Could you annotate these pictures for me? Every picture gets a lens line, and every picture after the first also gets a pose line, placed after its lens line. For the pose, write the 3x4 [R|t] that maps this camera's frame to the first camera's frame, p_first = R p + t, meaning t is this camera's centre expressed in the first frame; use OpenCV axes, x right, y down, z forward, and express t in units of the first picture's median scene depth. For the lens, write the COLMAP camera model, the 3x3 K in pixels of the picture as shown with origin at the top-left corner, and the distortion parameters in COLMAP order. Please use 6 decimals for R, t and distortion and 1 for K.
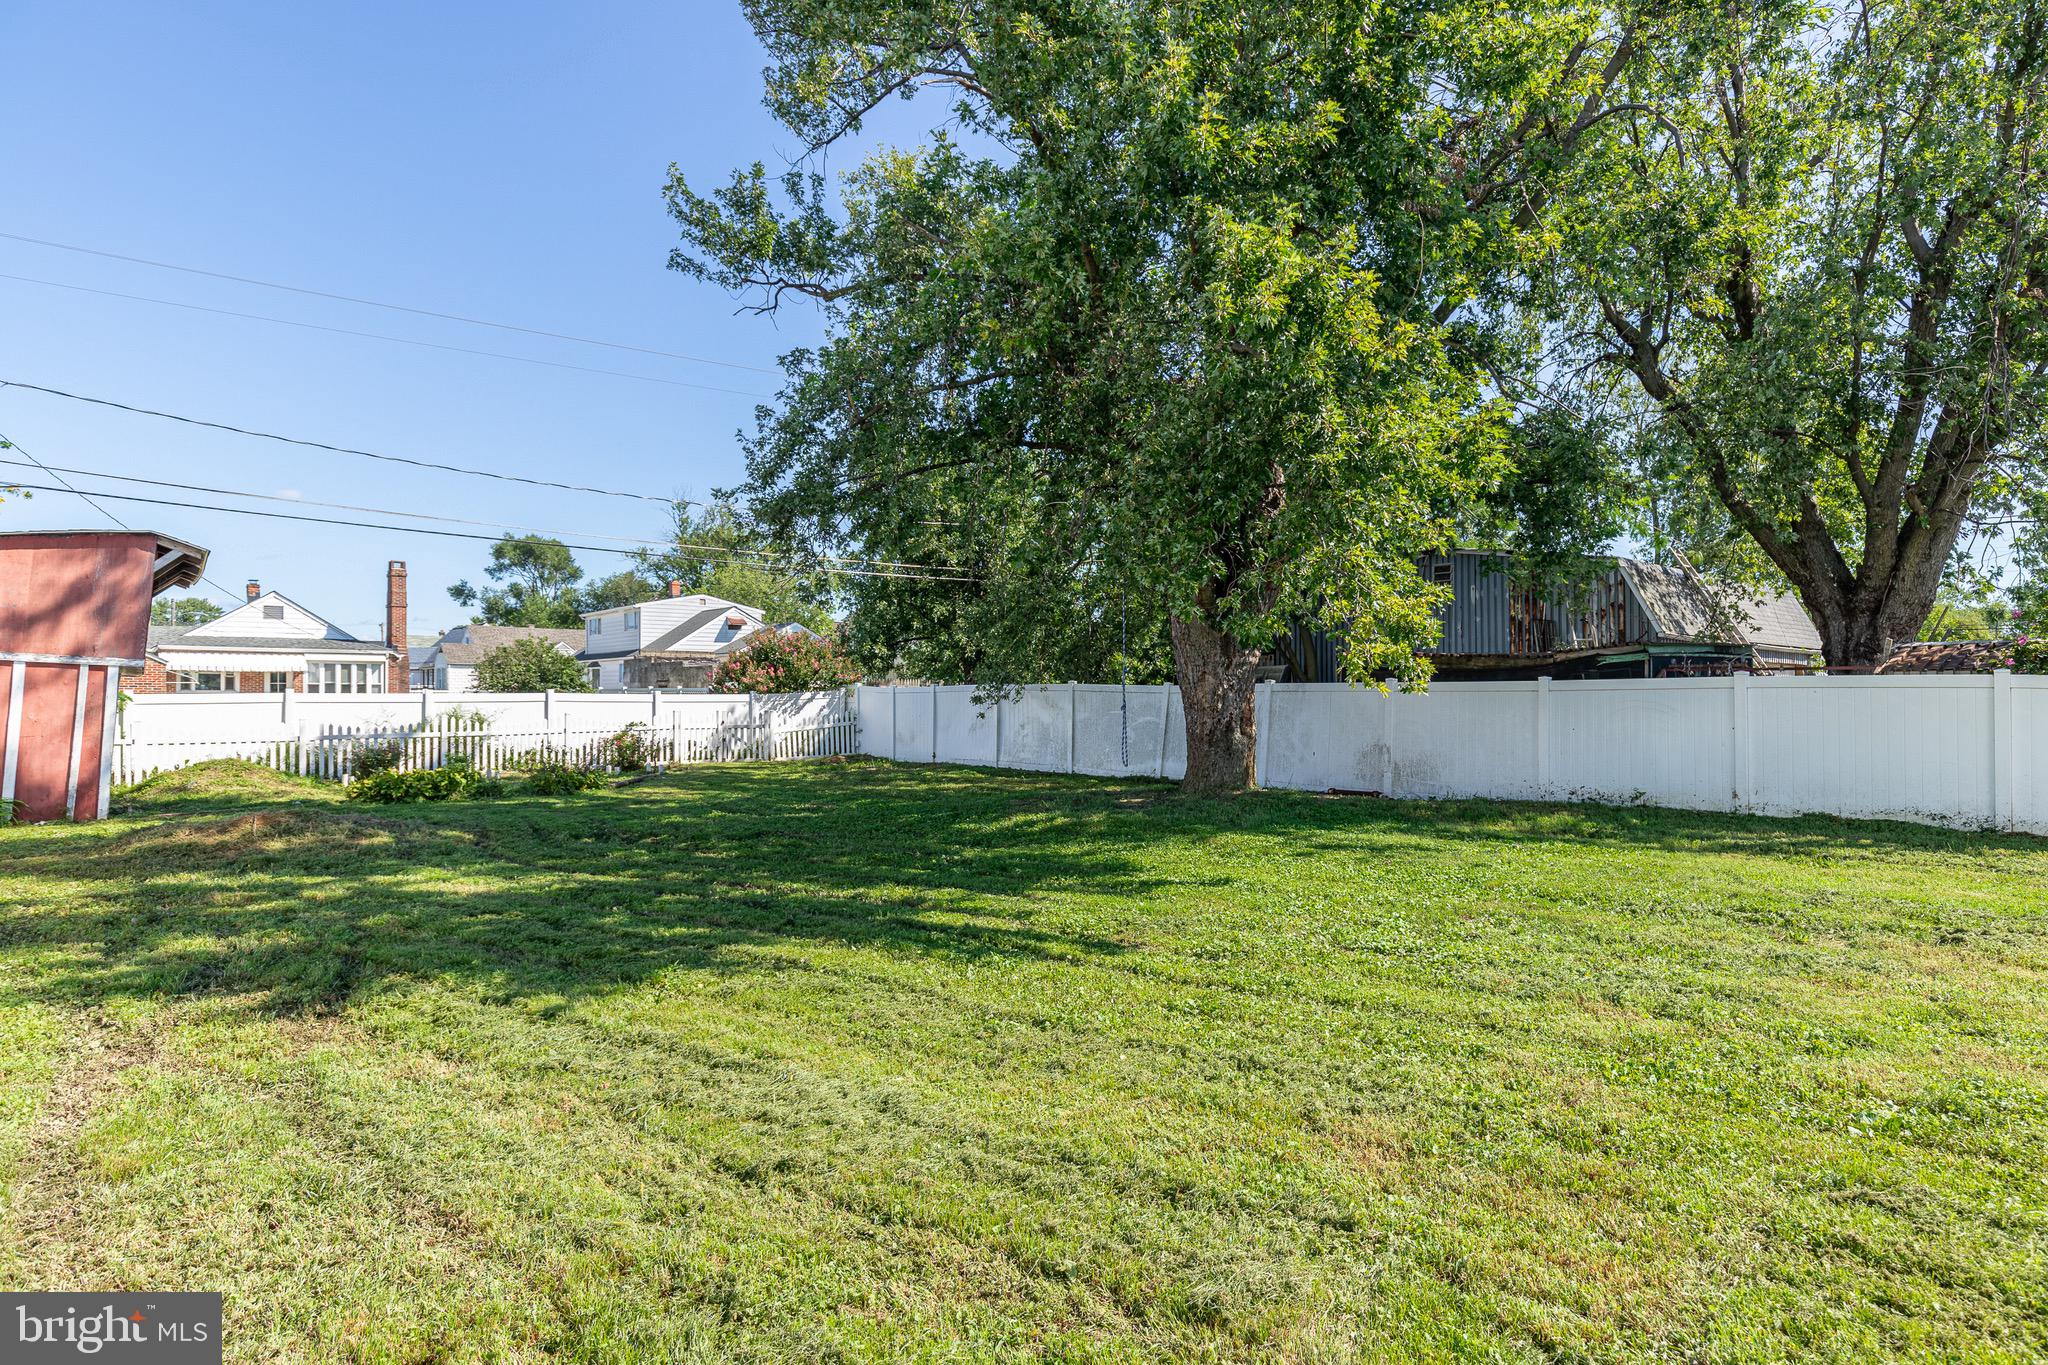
lens RADIAL K [[1106.6, 0, 1023.2], [0, 1106.6, 684.1], [0, 0, 1]] dist [-0.000076, 0.000043]
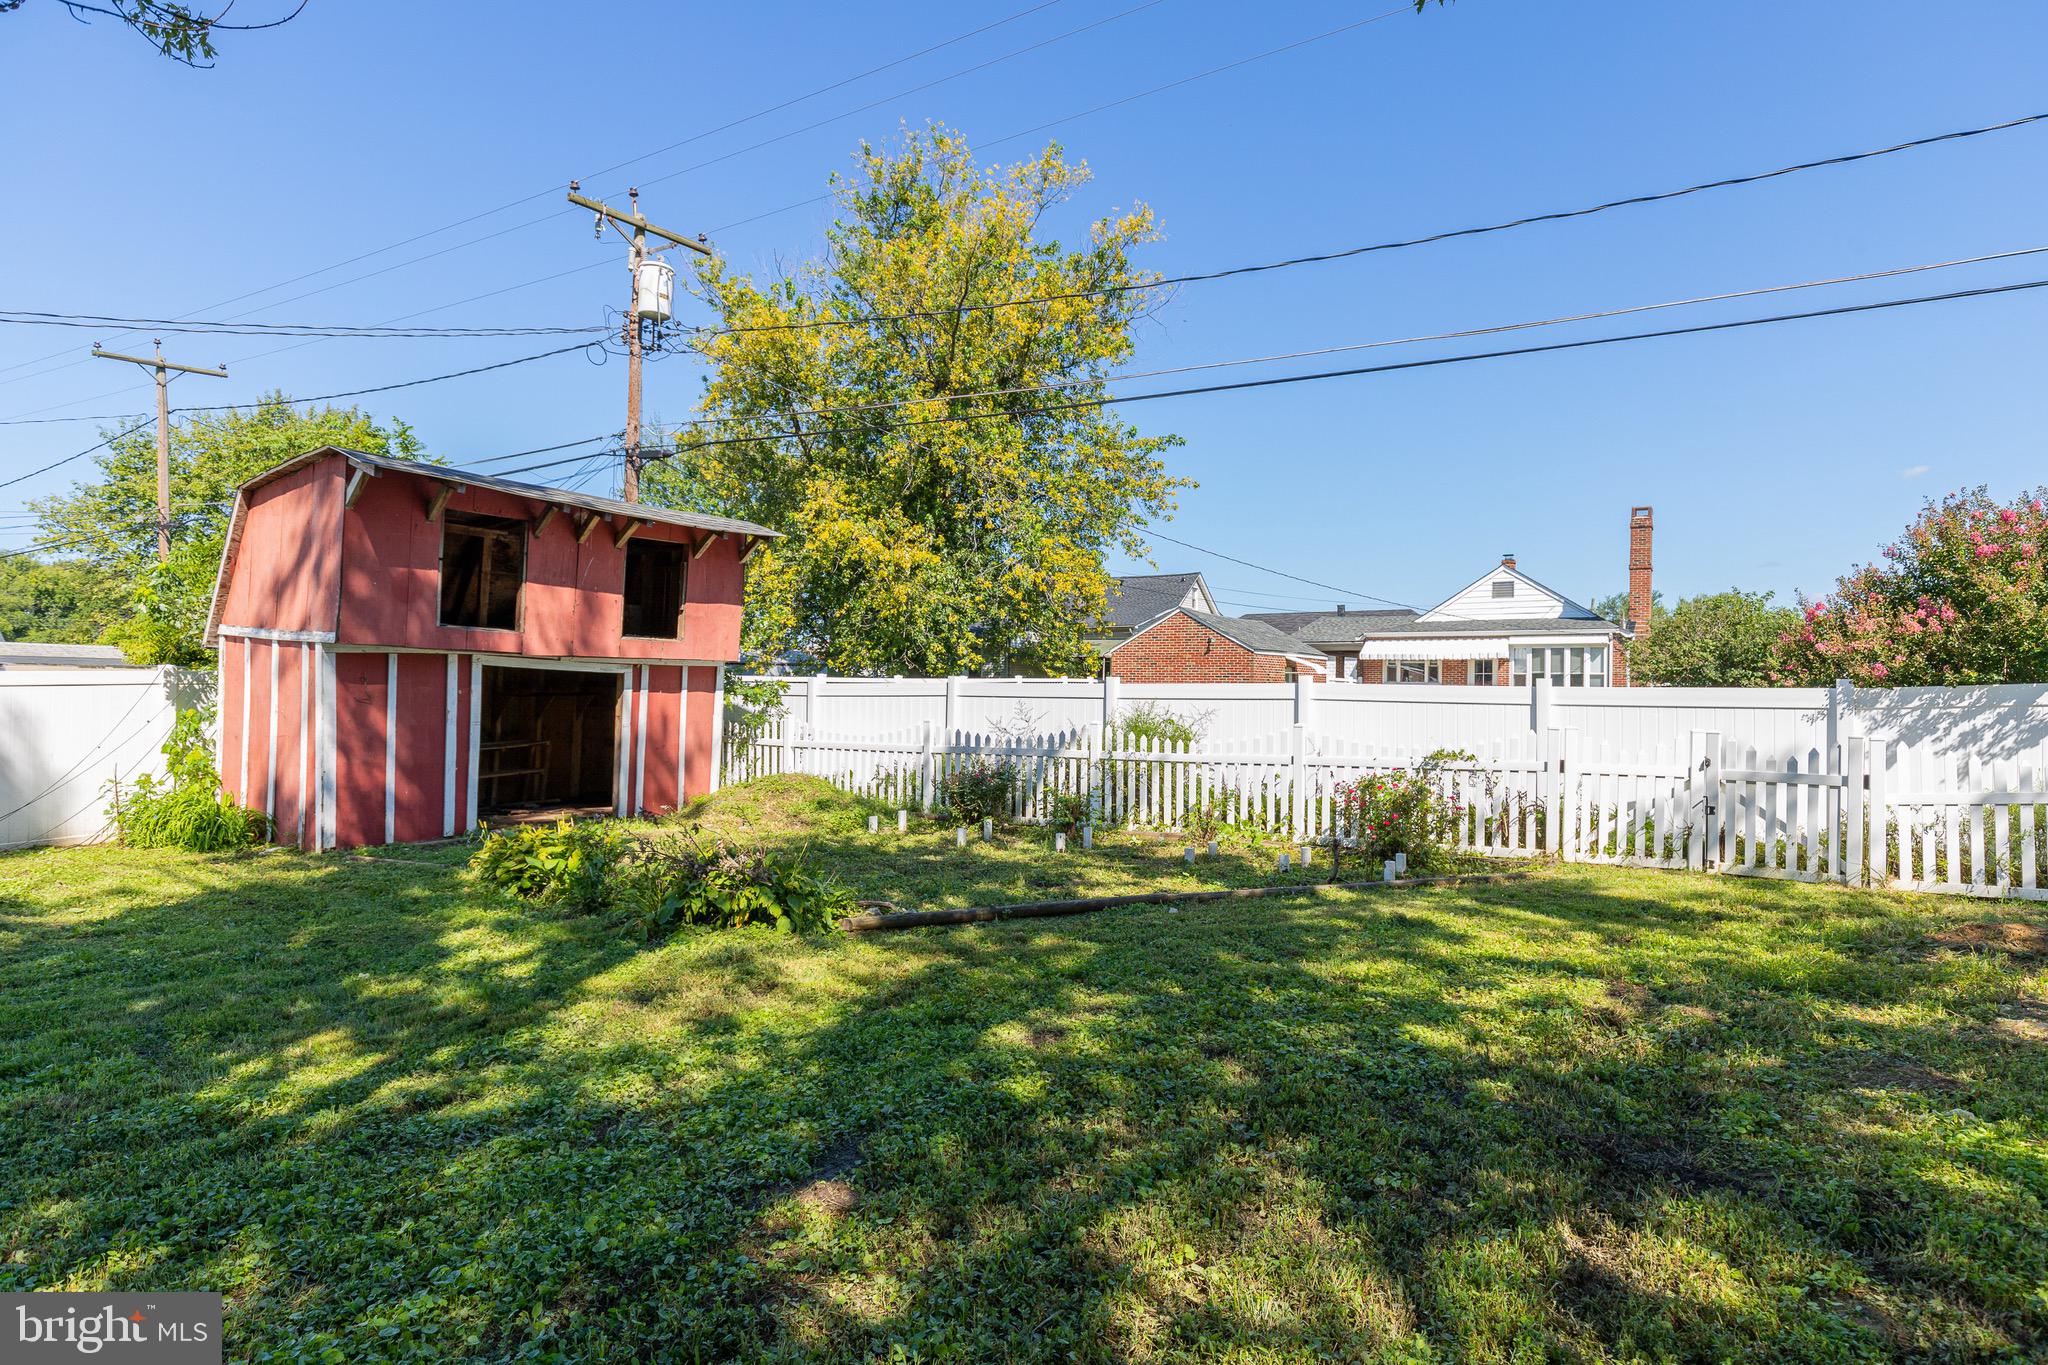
lens RADIAL K [[1106.6, 0, 1022.1], [0, 1106.6, 676.4], [0, 0, 1]] dist [-0.000076, 0.000043]
pose [[0.315655, -0.005847, -0.948856, 0.004898], [0.003815, 0.999981, -0.004893, 0.005080], [0.948866, -0.002076, 0.315671, 0.520741]]
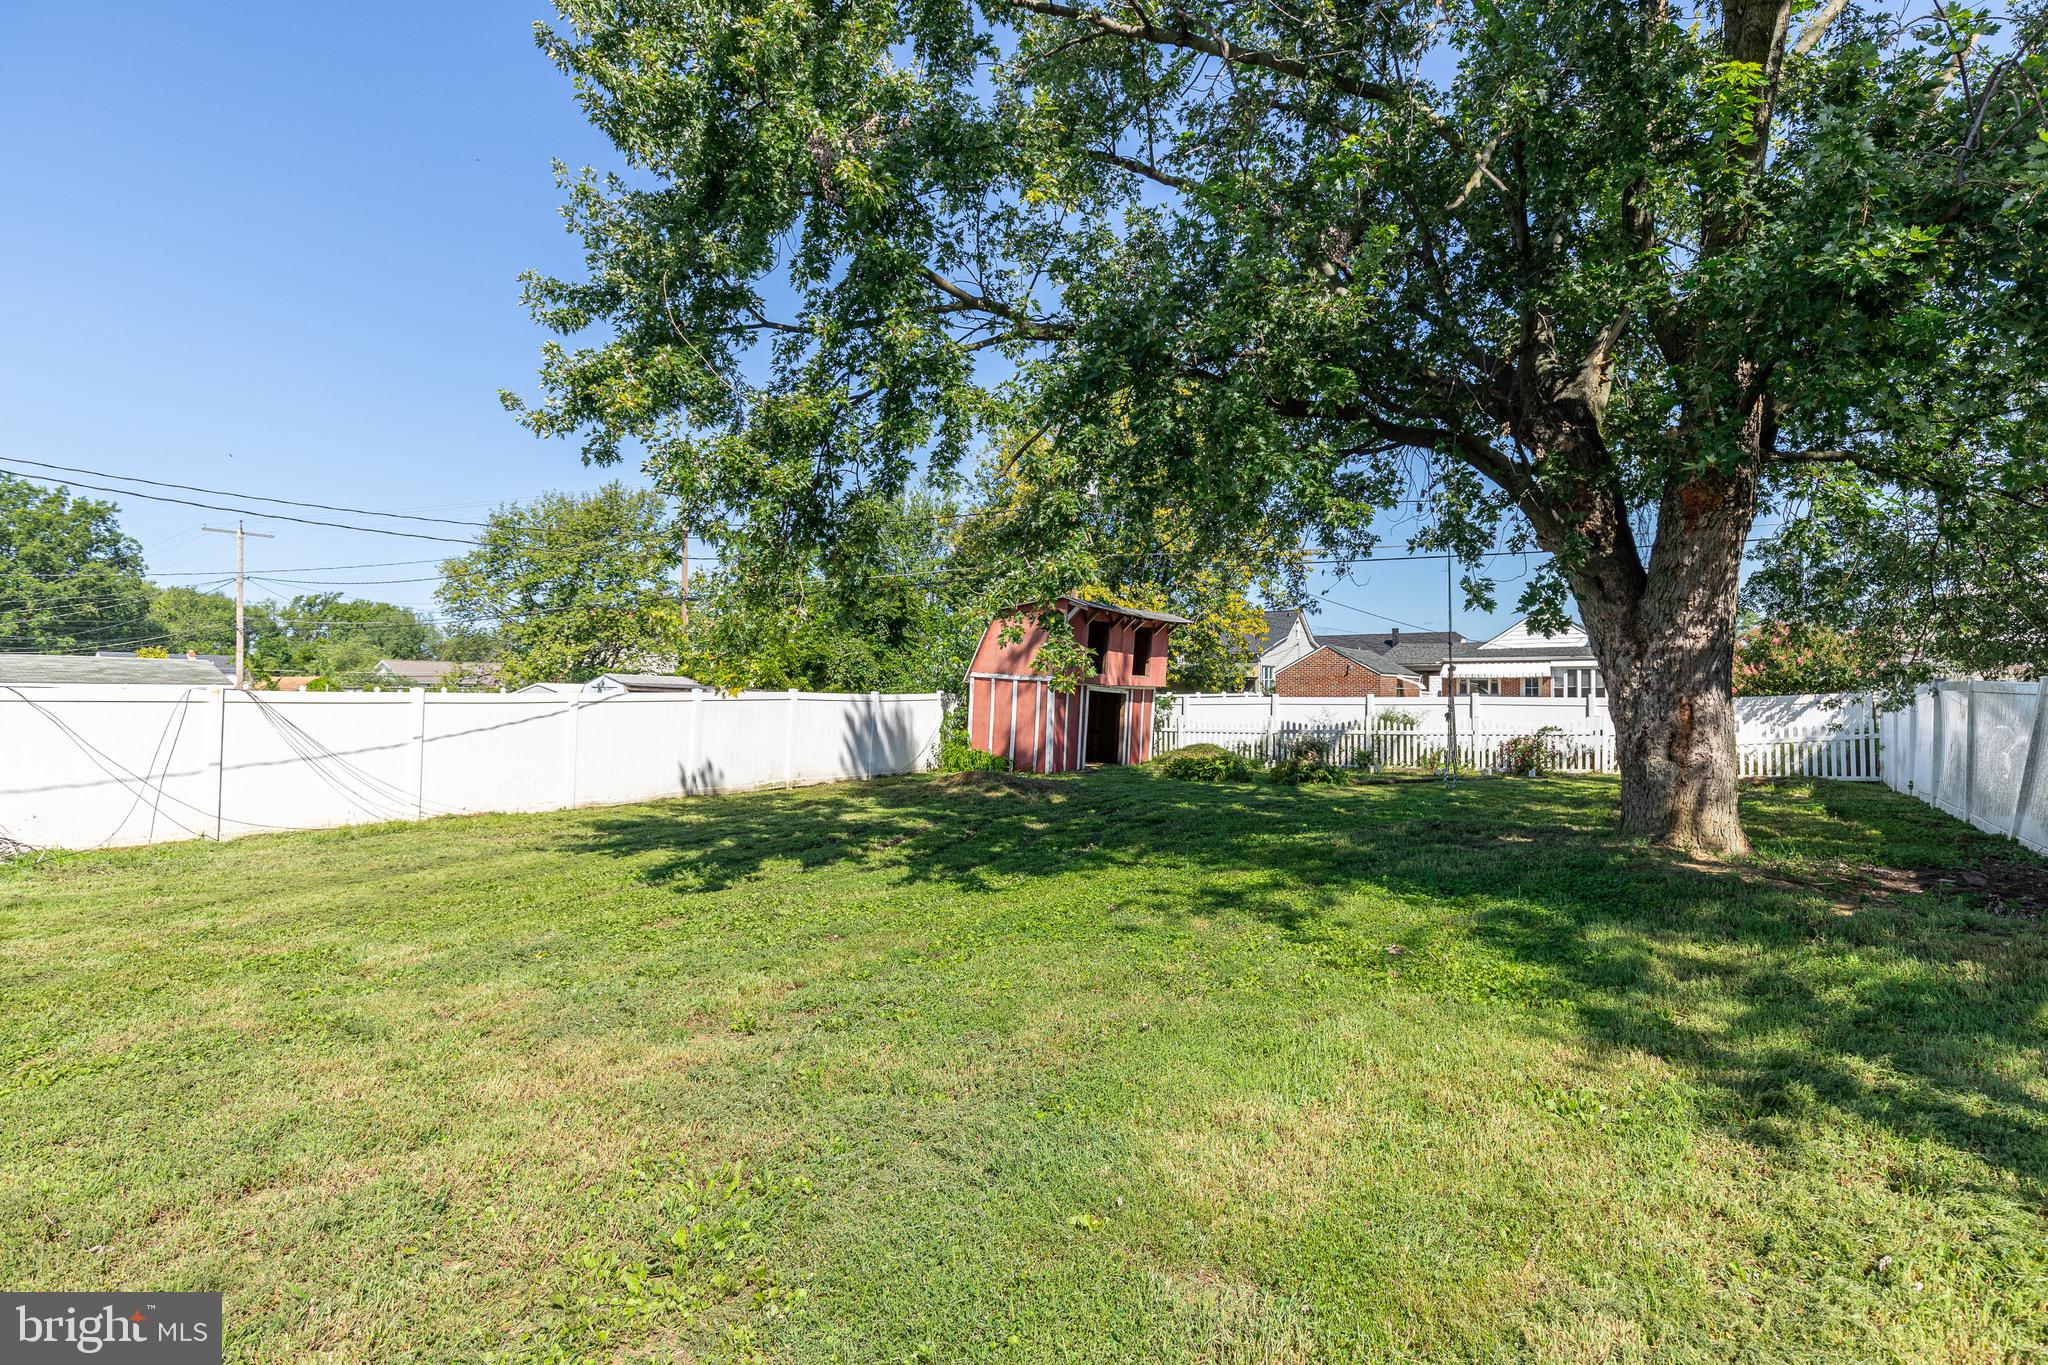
lens RADIAL K [[1106.6, 0, 1025.1], [0, 1106.6, 685.1], [0, 0, 1]] dist [-0.000076, 0.000043]
pose [[0.306284, -0.010745, -0.951880, 0.313465], [0.008733, 0.999926, -0.008477, 0.001927], [0.951900, -0.005717, 0.306355, 0.200823]]
